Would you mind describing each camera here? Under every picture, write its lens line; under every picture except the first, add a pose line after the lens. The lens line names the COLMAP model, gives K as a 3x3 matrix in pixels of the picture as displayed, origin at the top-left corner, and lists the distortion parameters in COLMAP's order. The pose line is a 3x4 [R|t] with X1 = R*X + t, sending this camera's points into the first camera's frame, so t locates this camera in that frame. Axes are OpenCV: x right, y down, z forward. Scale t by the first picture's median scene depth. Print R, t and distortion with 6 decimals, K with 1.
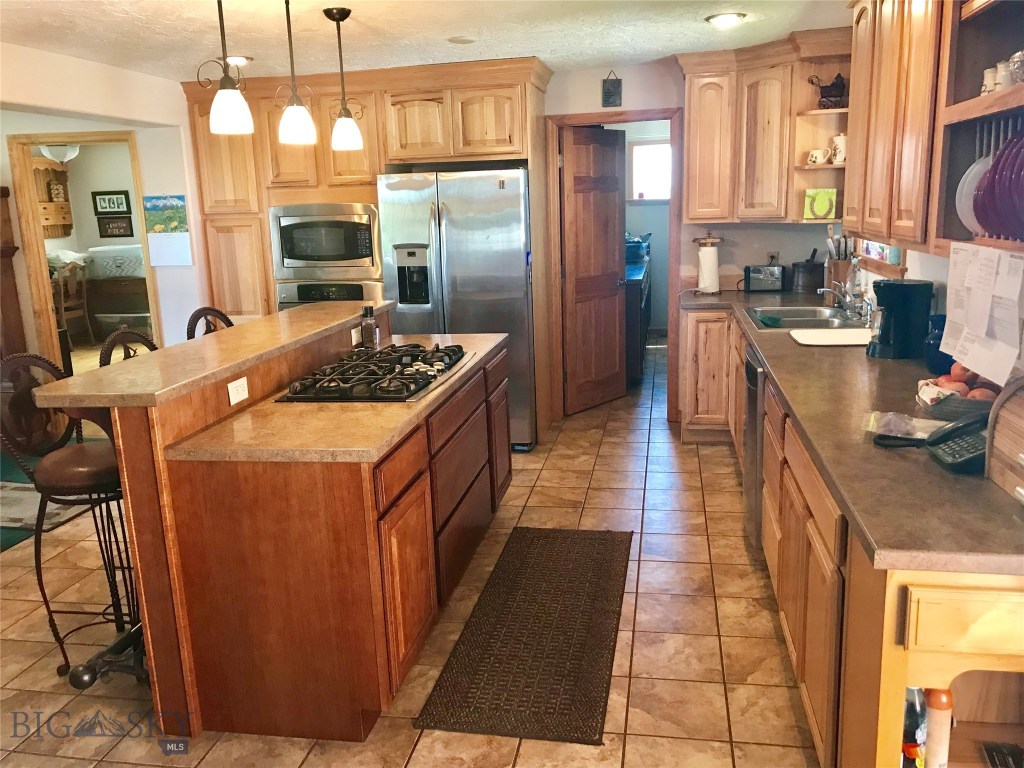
lens RADIAL K [[839.3, 0, 512.0], [0, 839.3, 384.0], [0, 0, 1]] dist [0.076998, -0.076552]
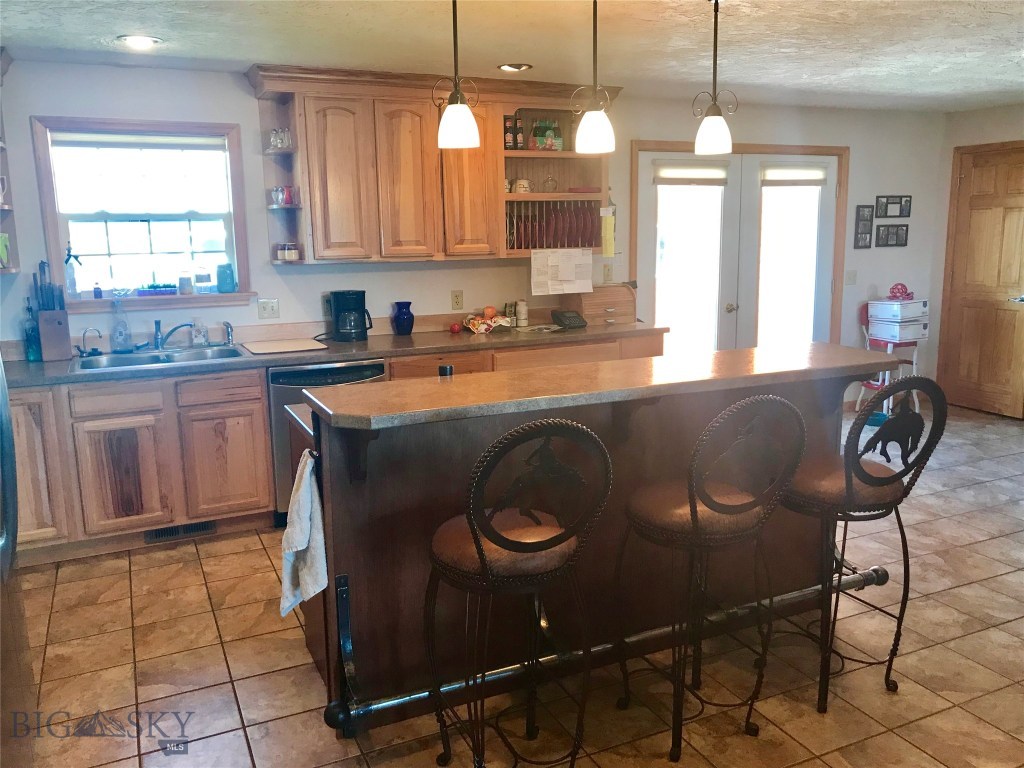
lens RADIAL K [[839.3, 0, 512.0], [0, 839.3, 384.0], [0, 0, 1]] dist [0.076998, -0.076552]
pose [[-0.588430, -0.099415, 0.802413, -0.643523], [0.208474, 0.940203, 0.269366, -0.211990], [-0.781210, 0.325785, -0.532518, 1.106550]]
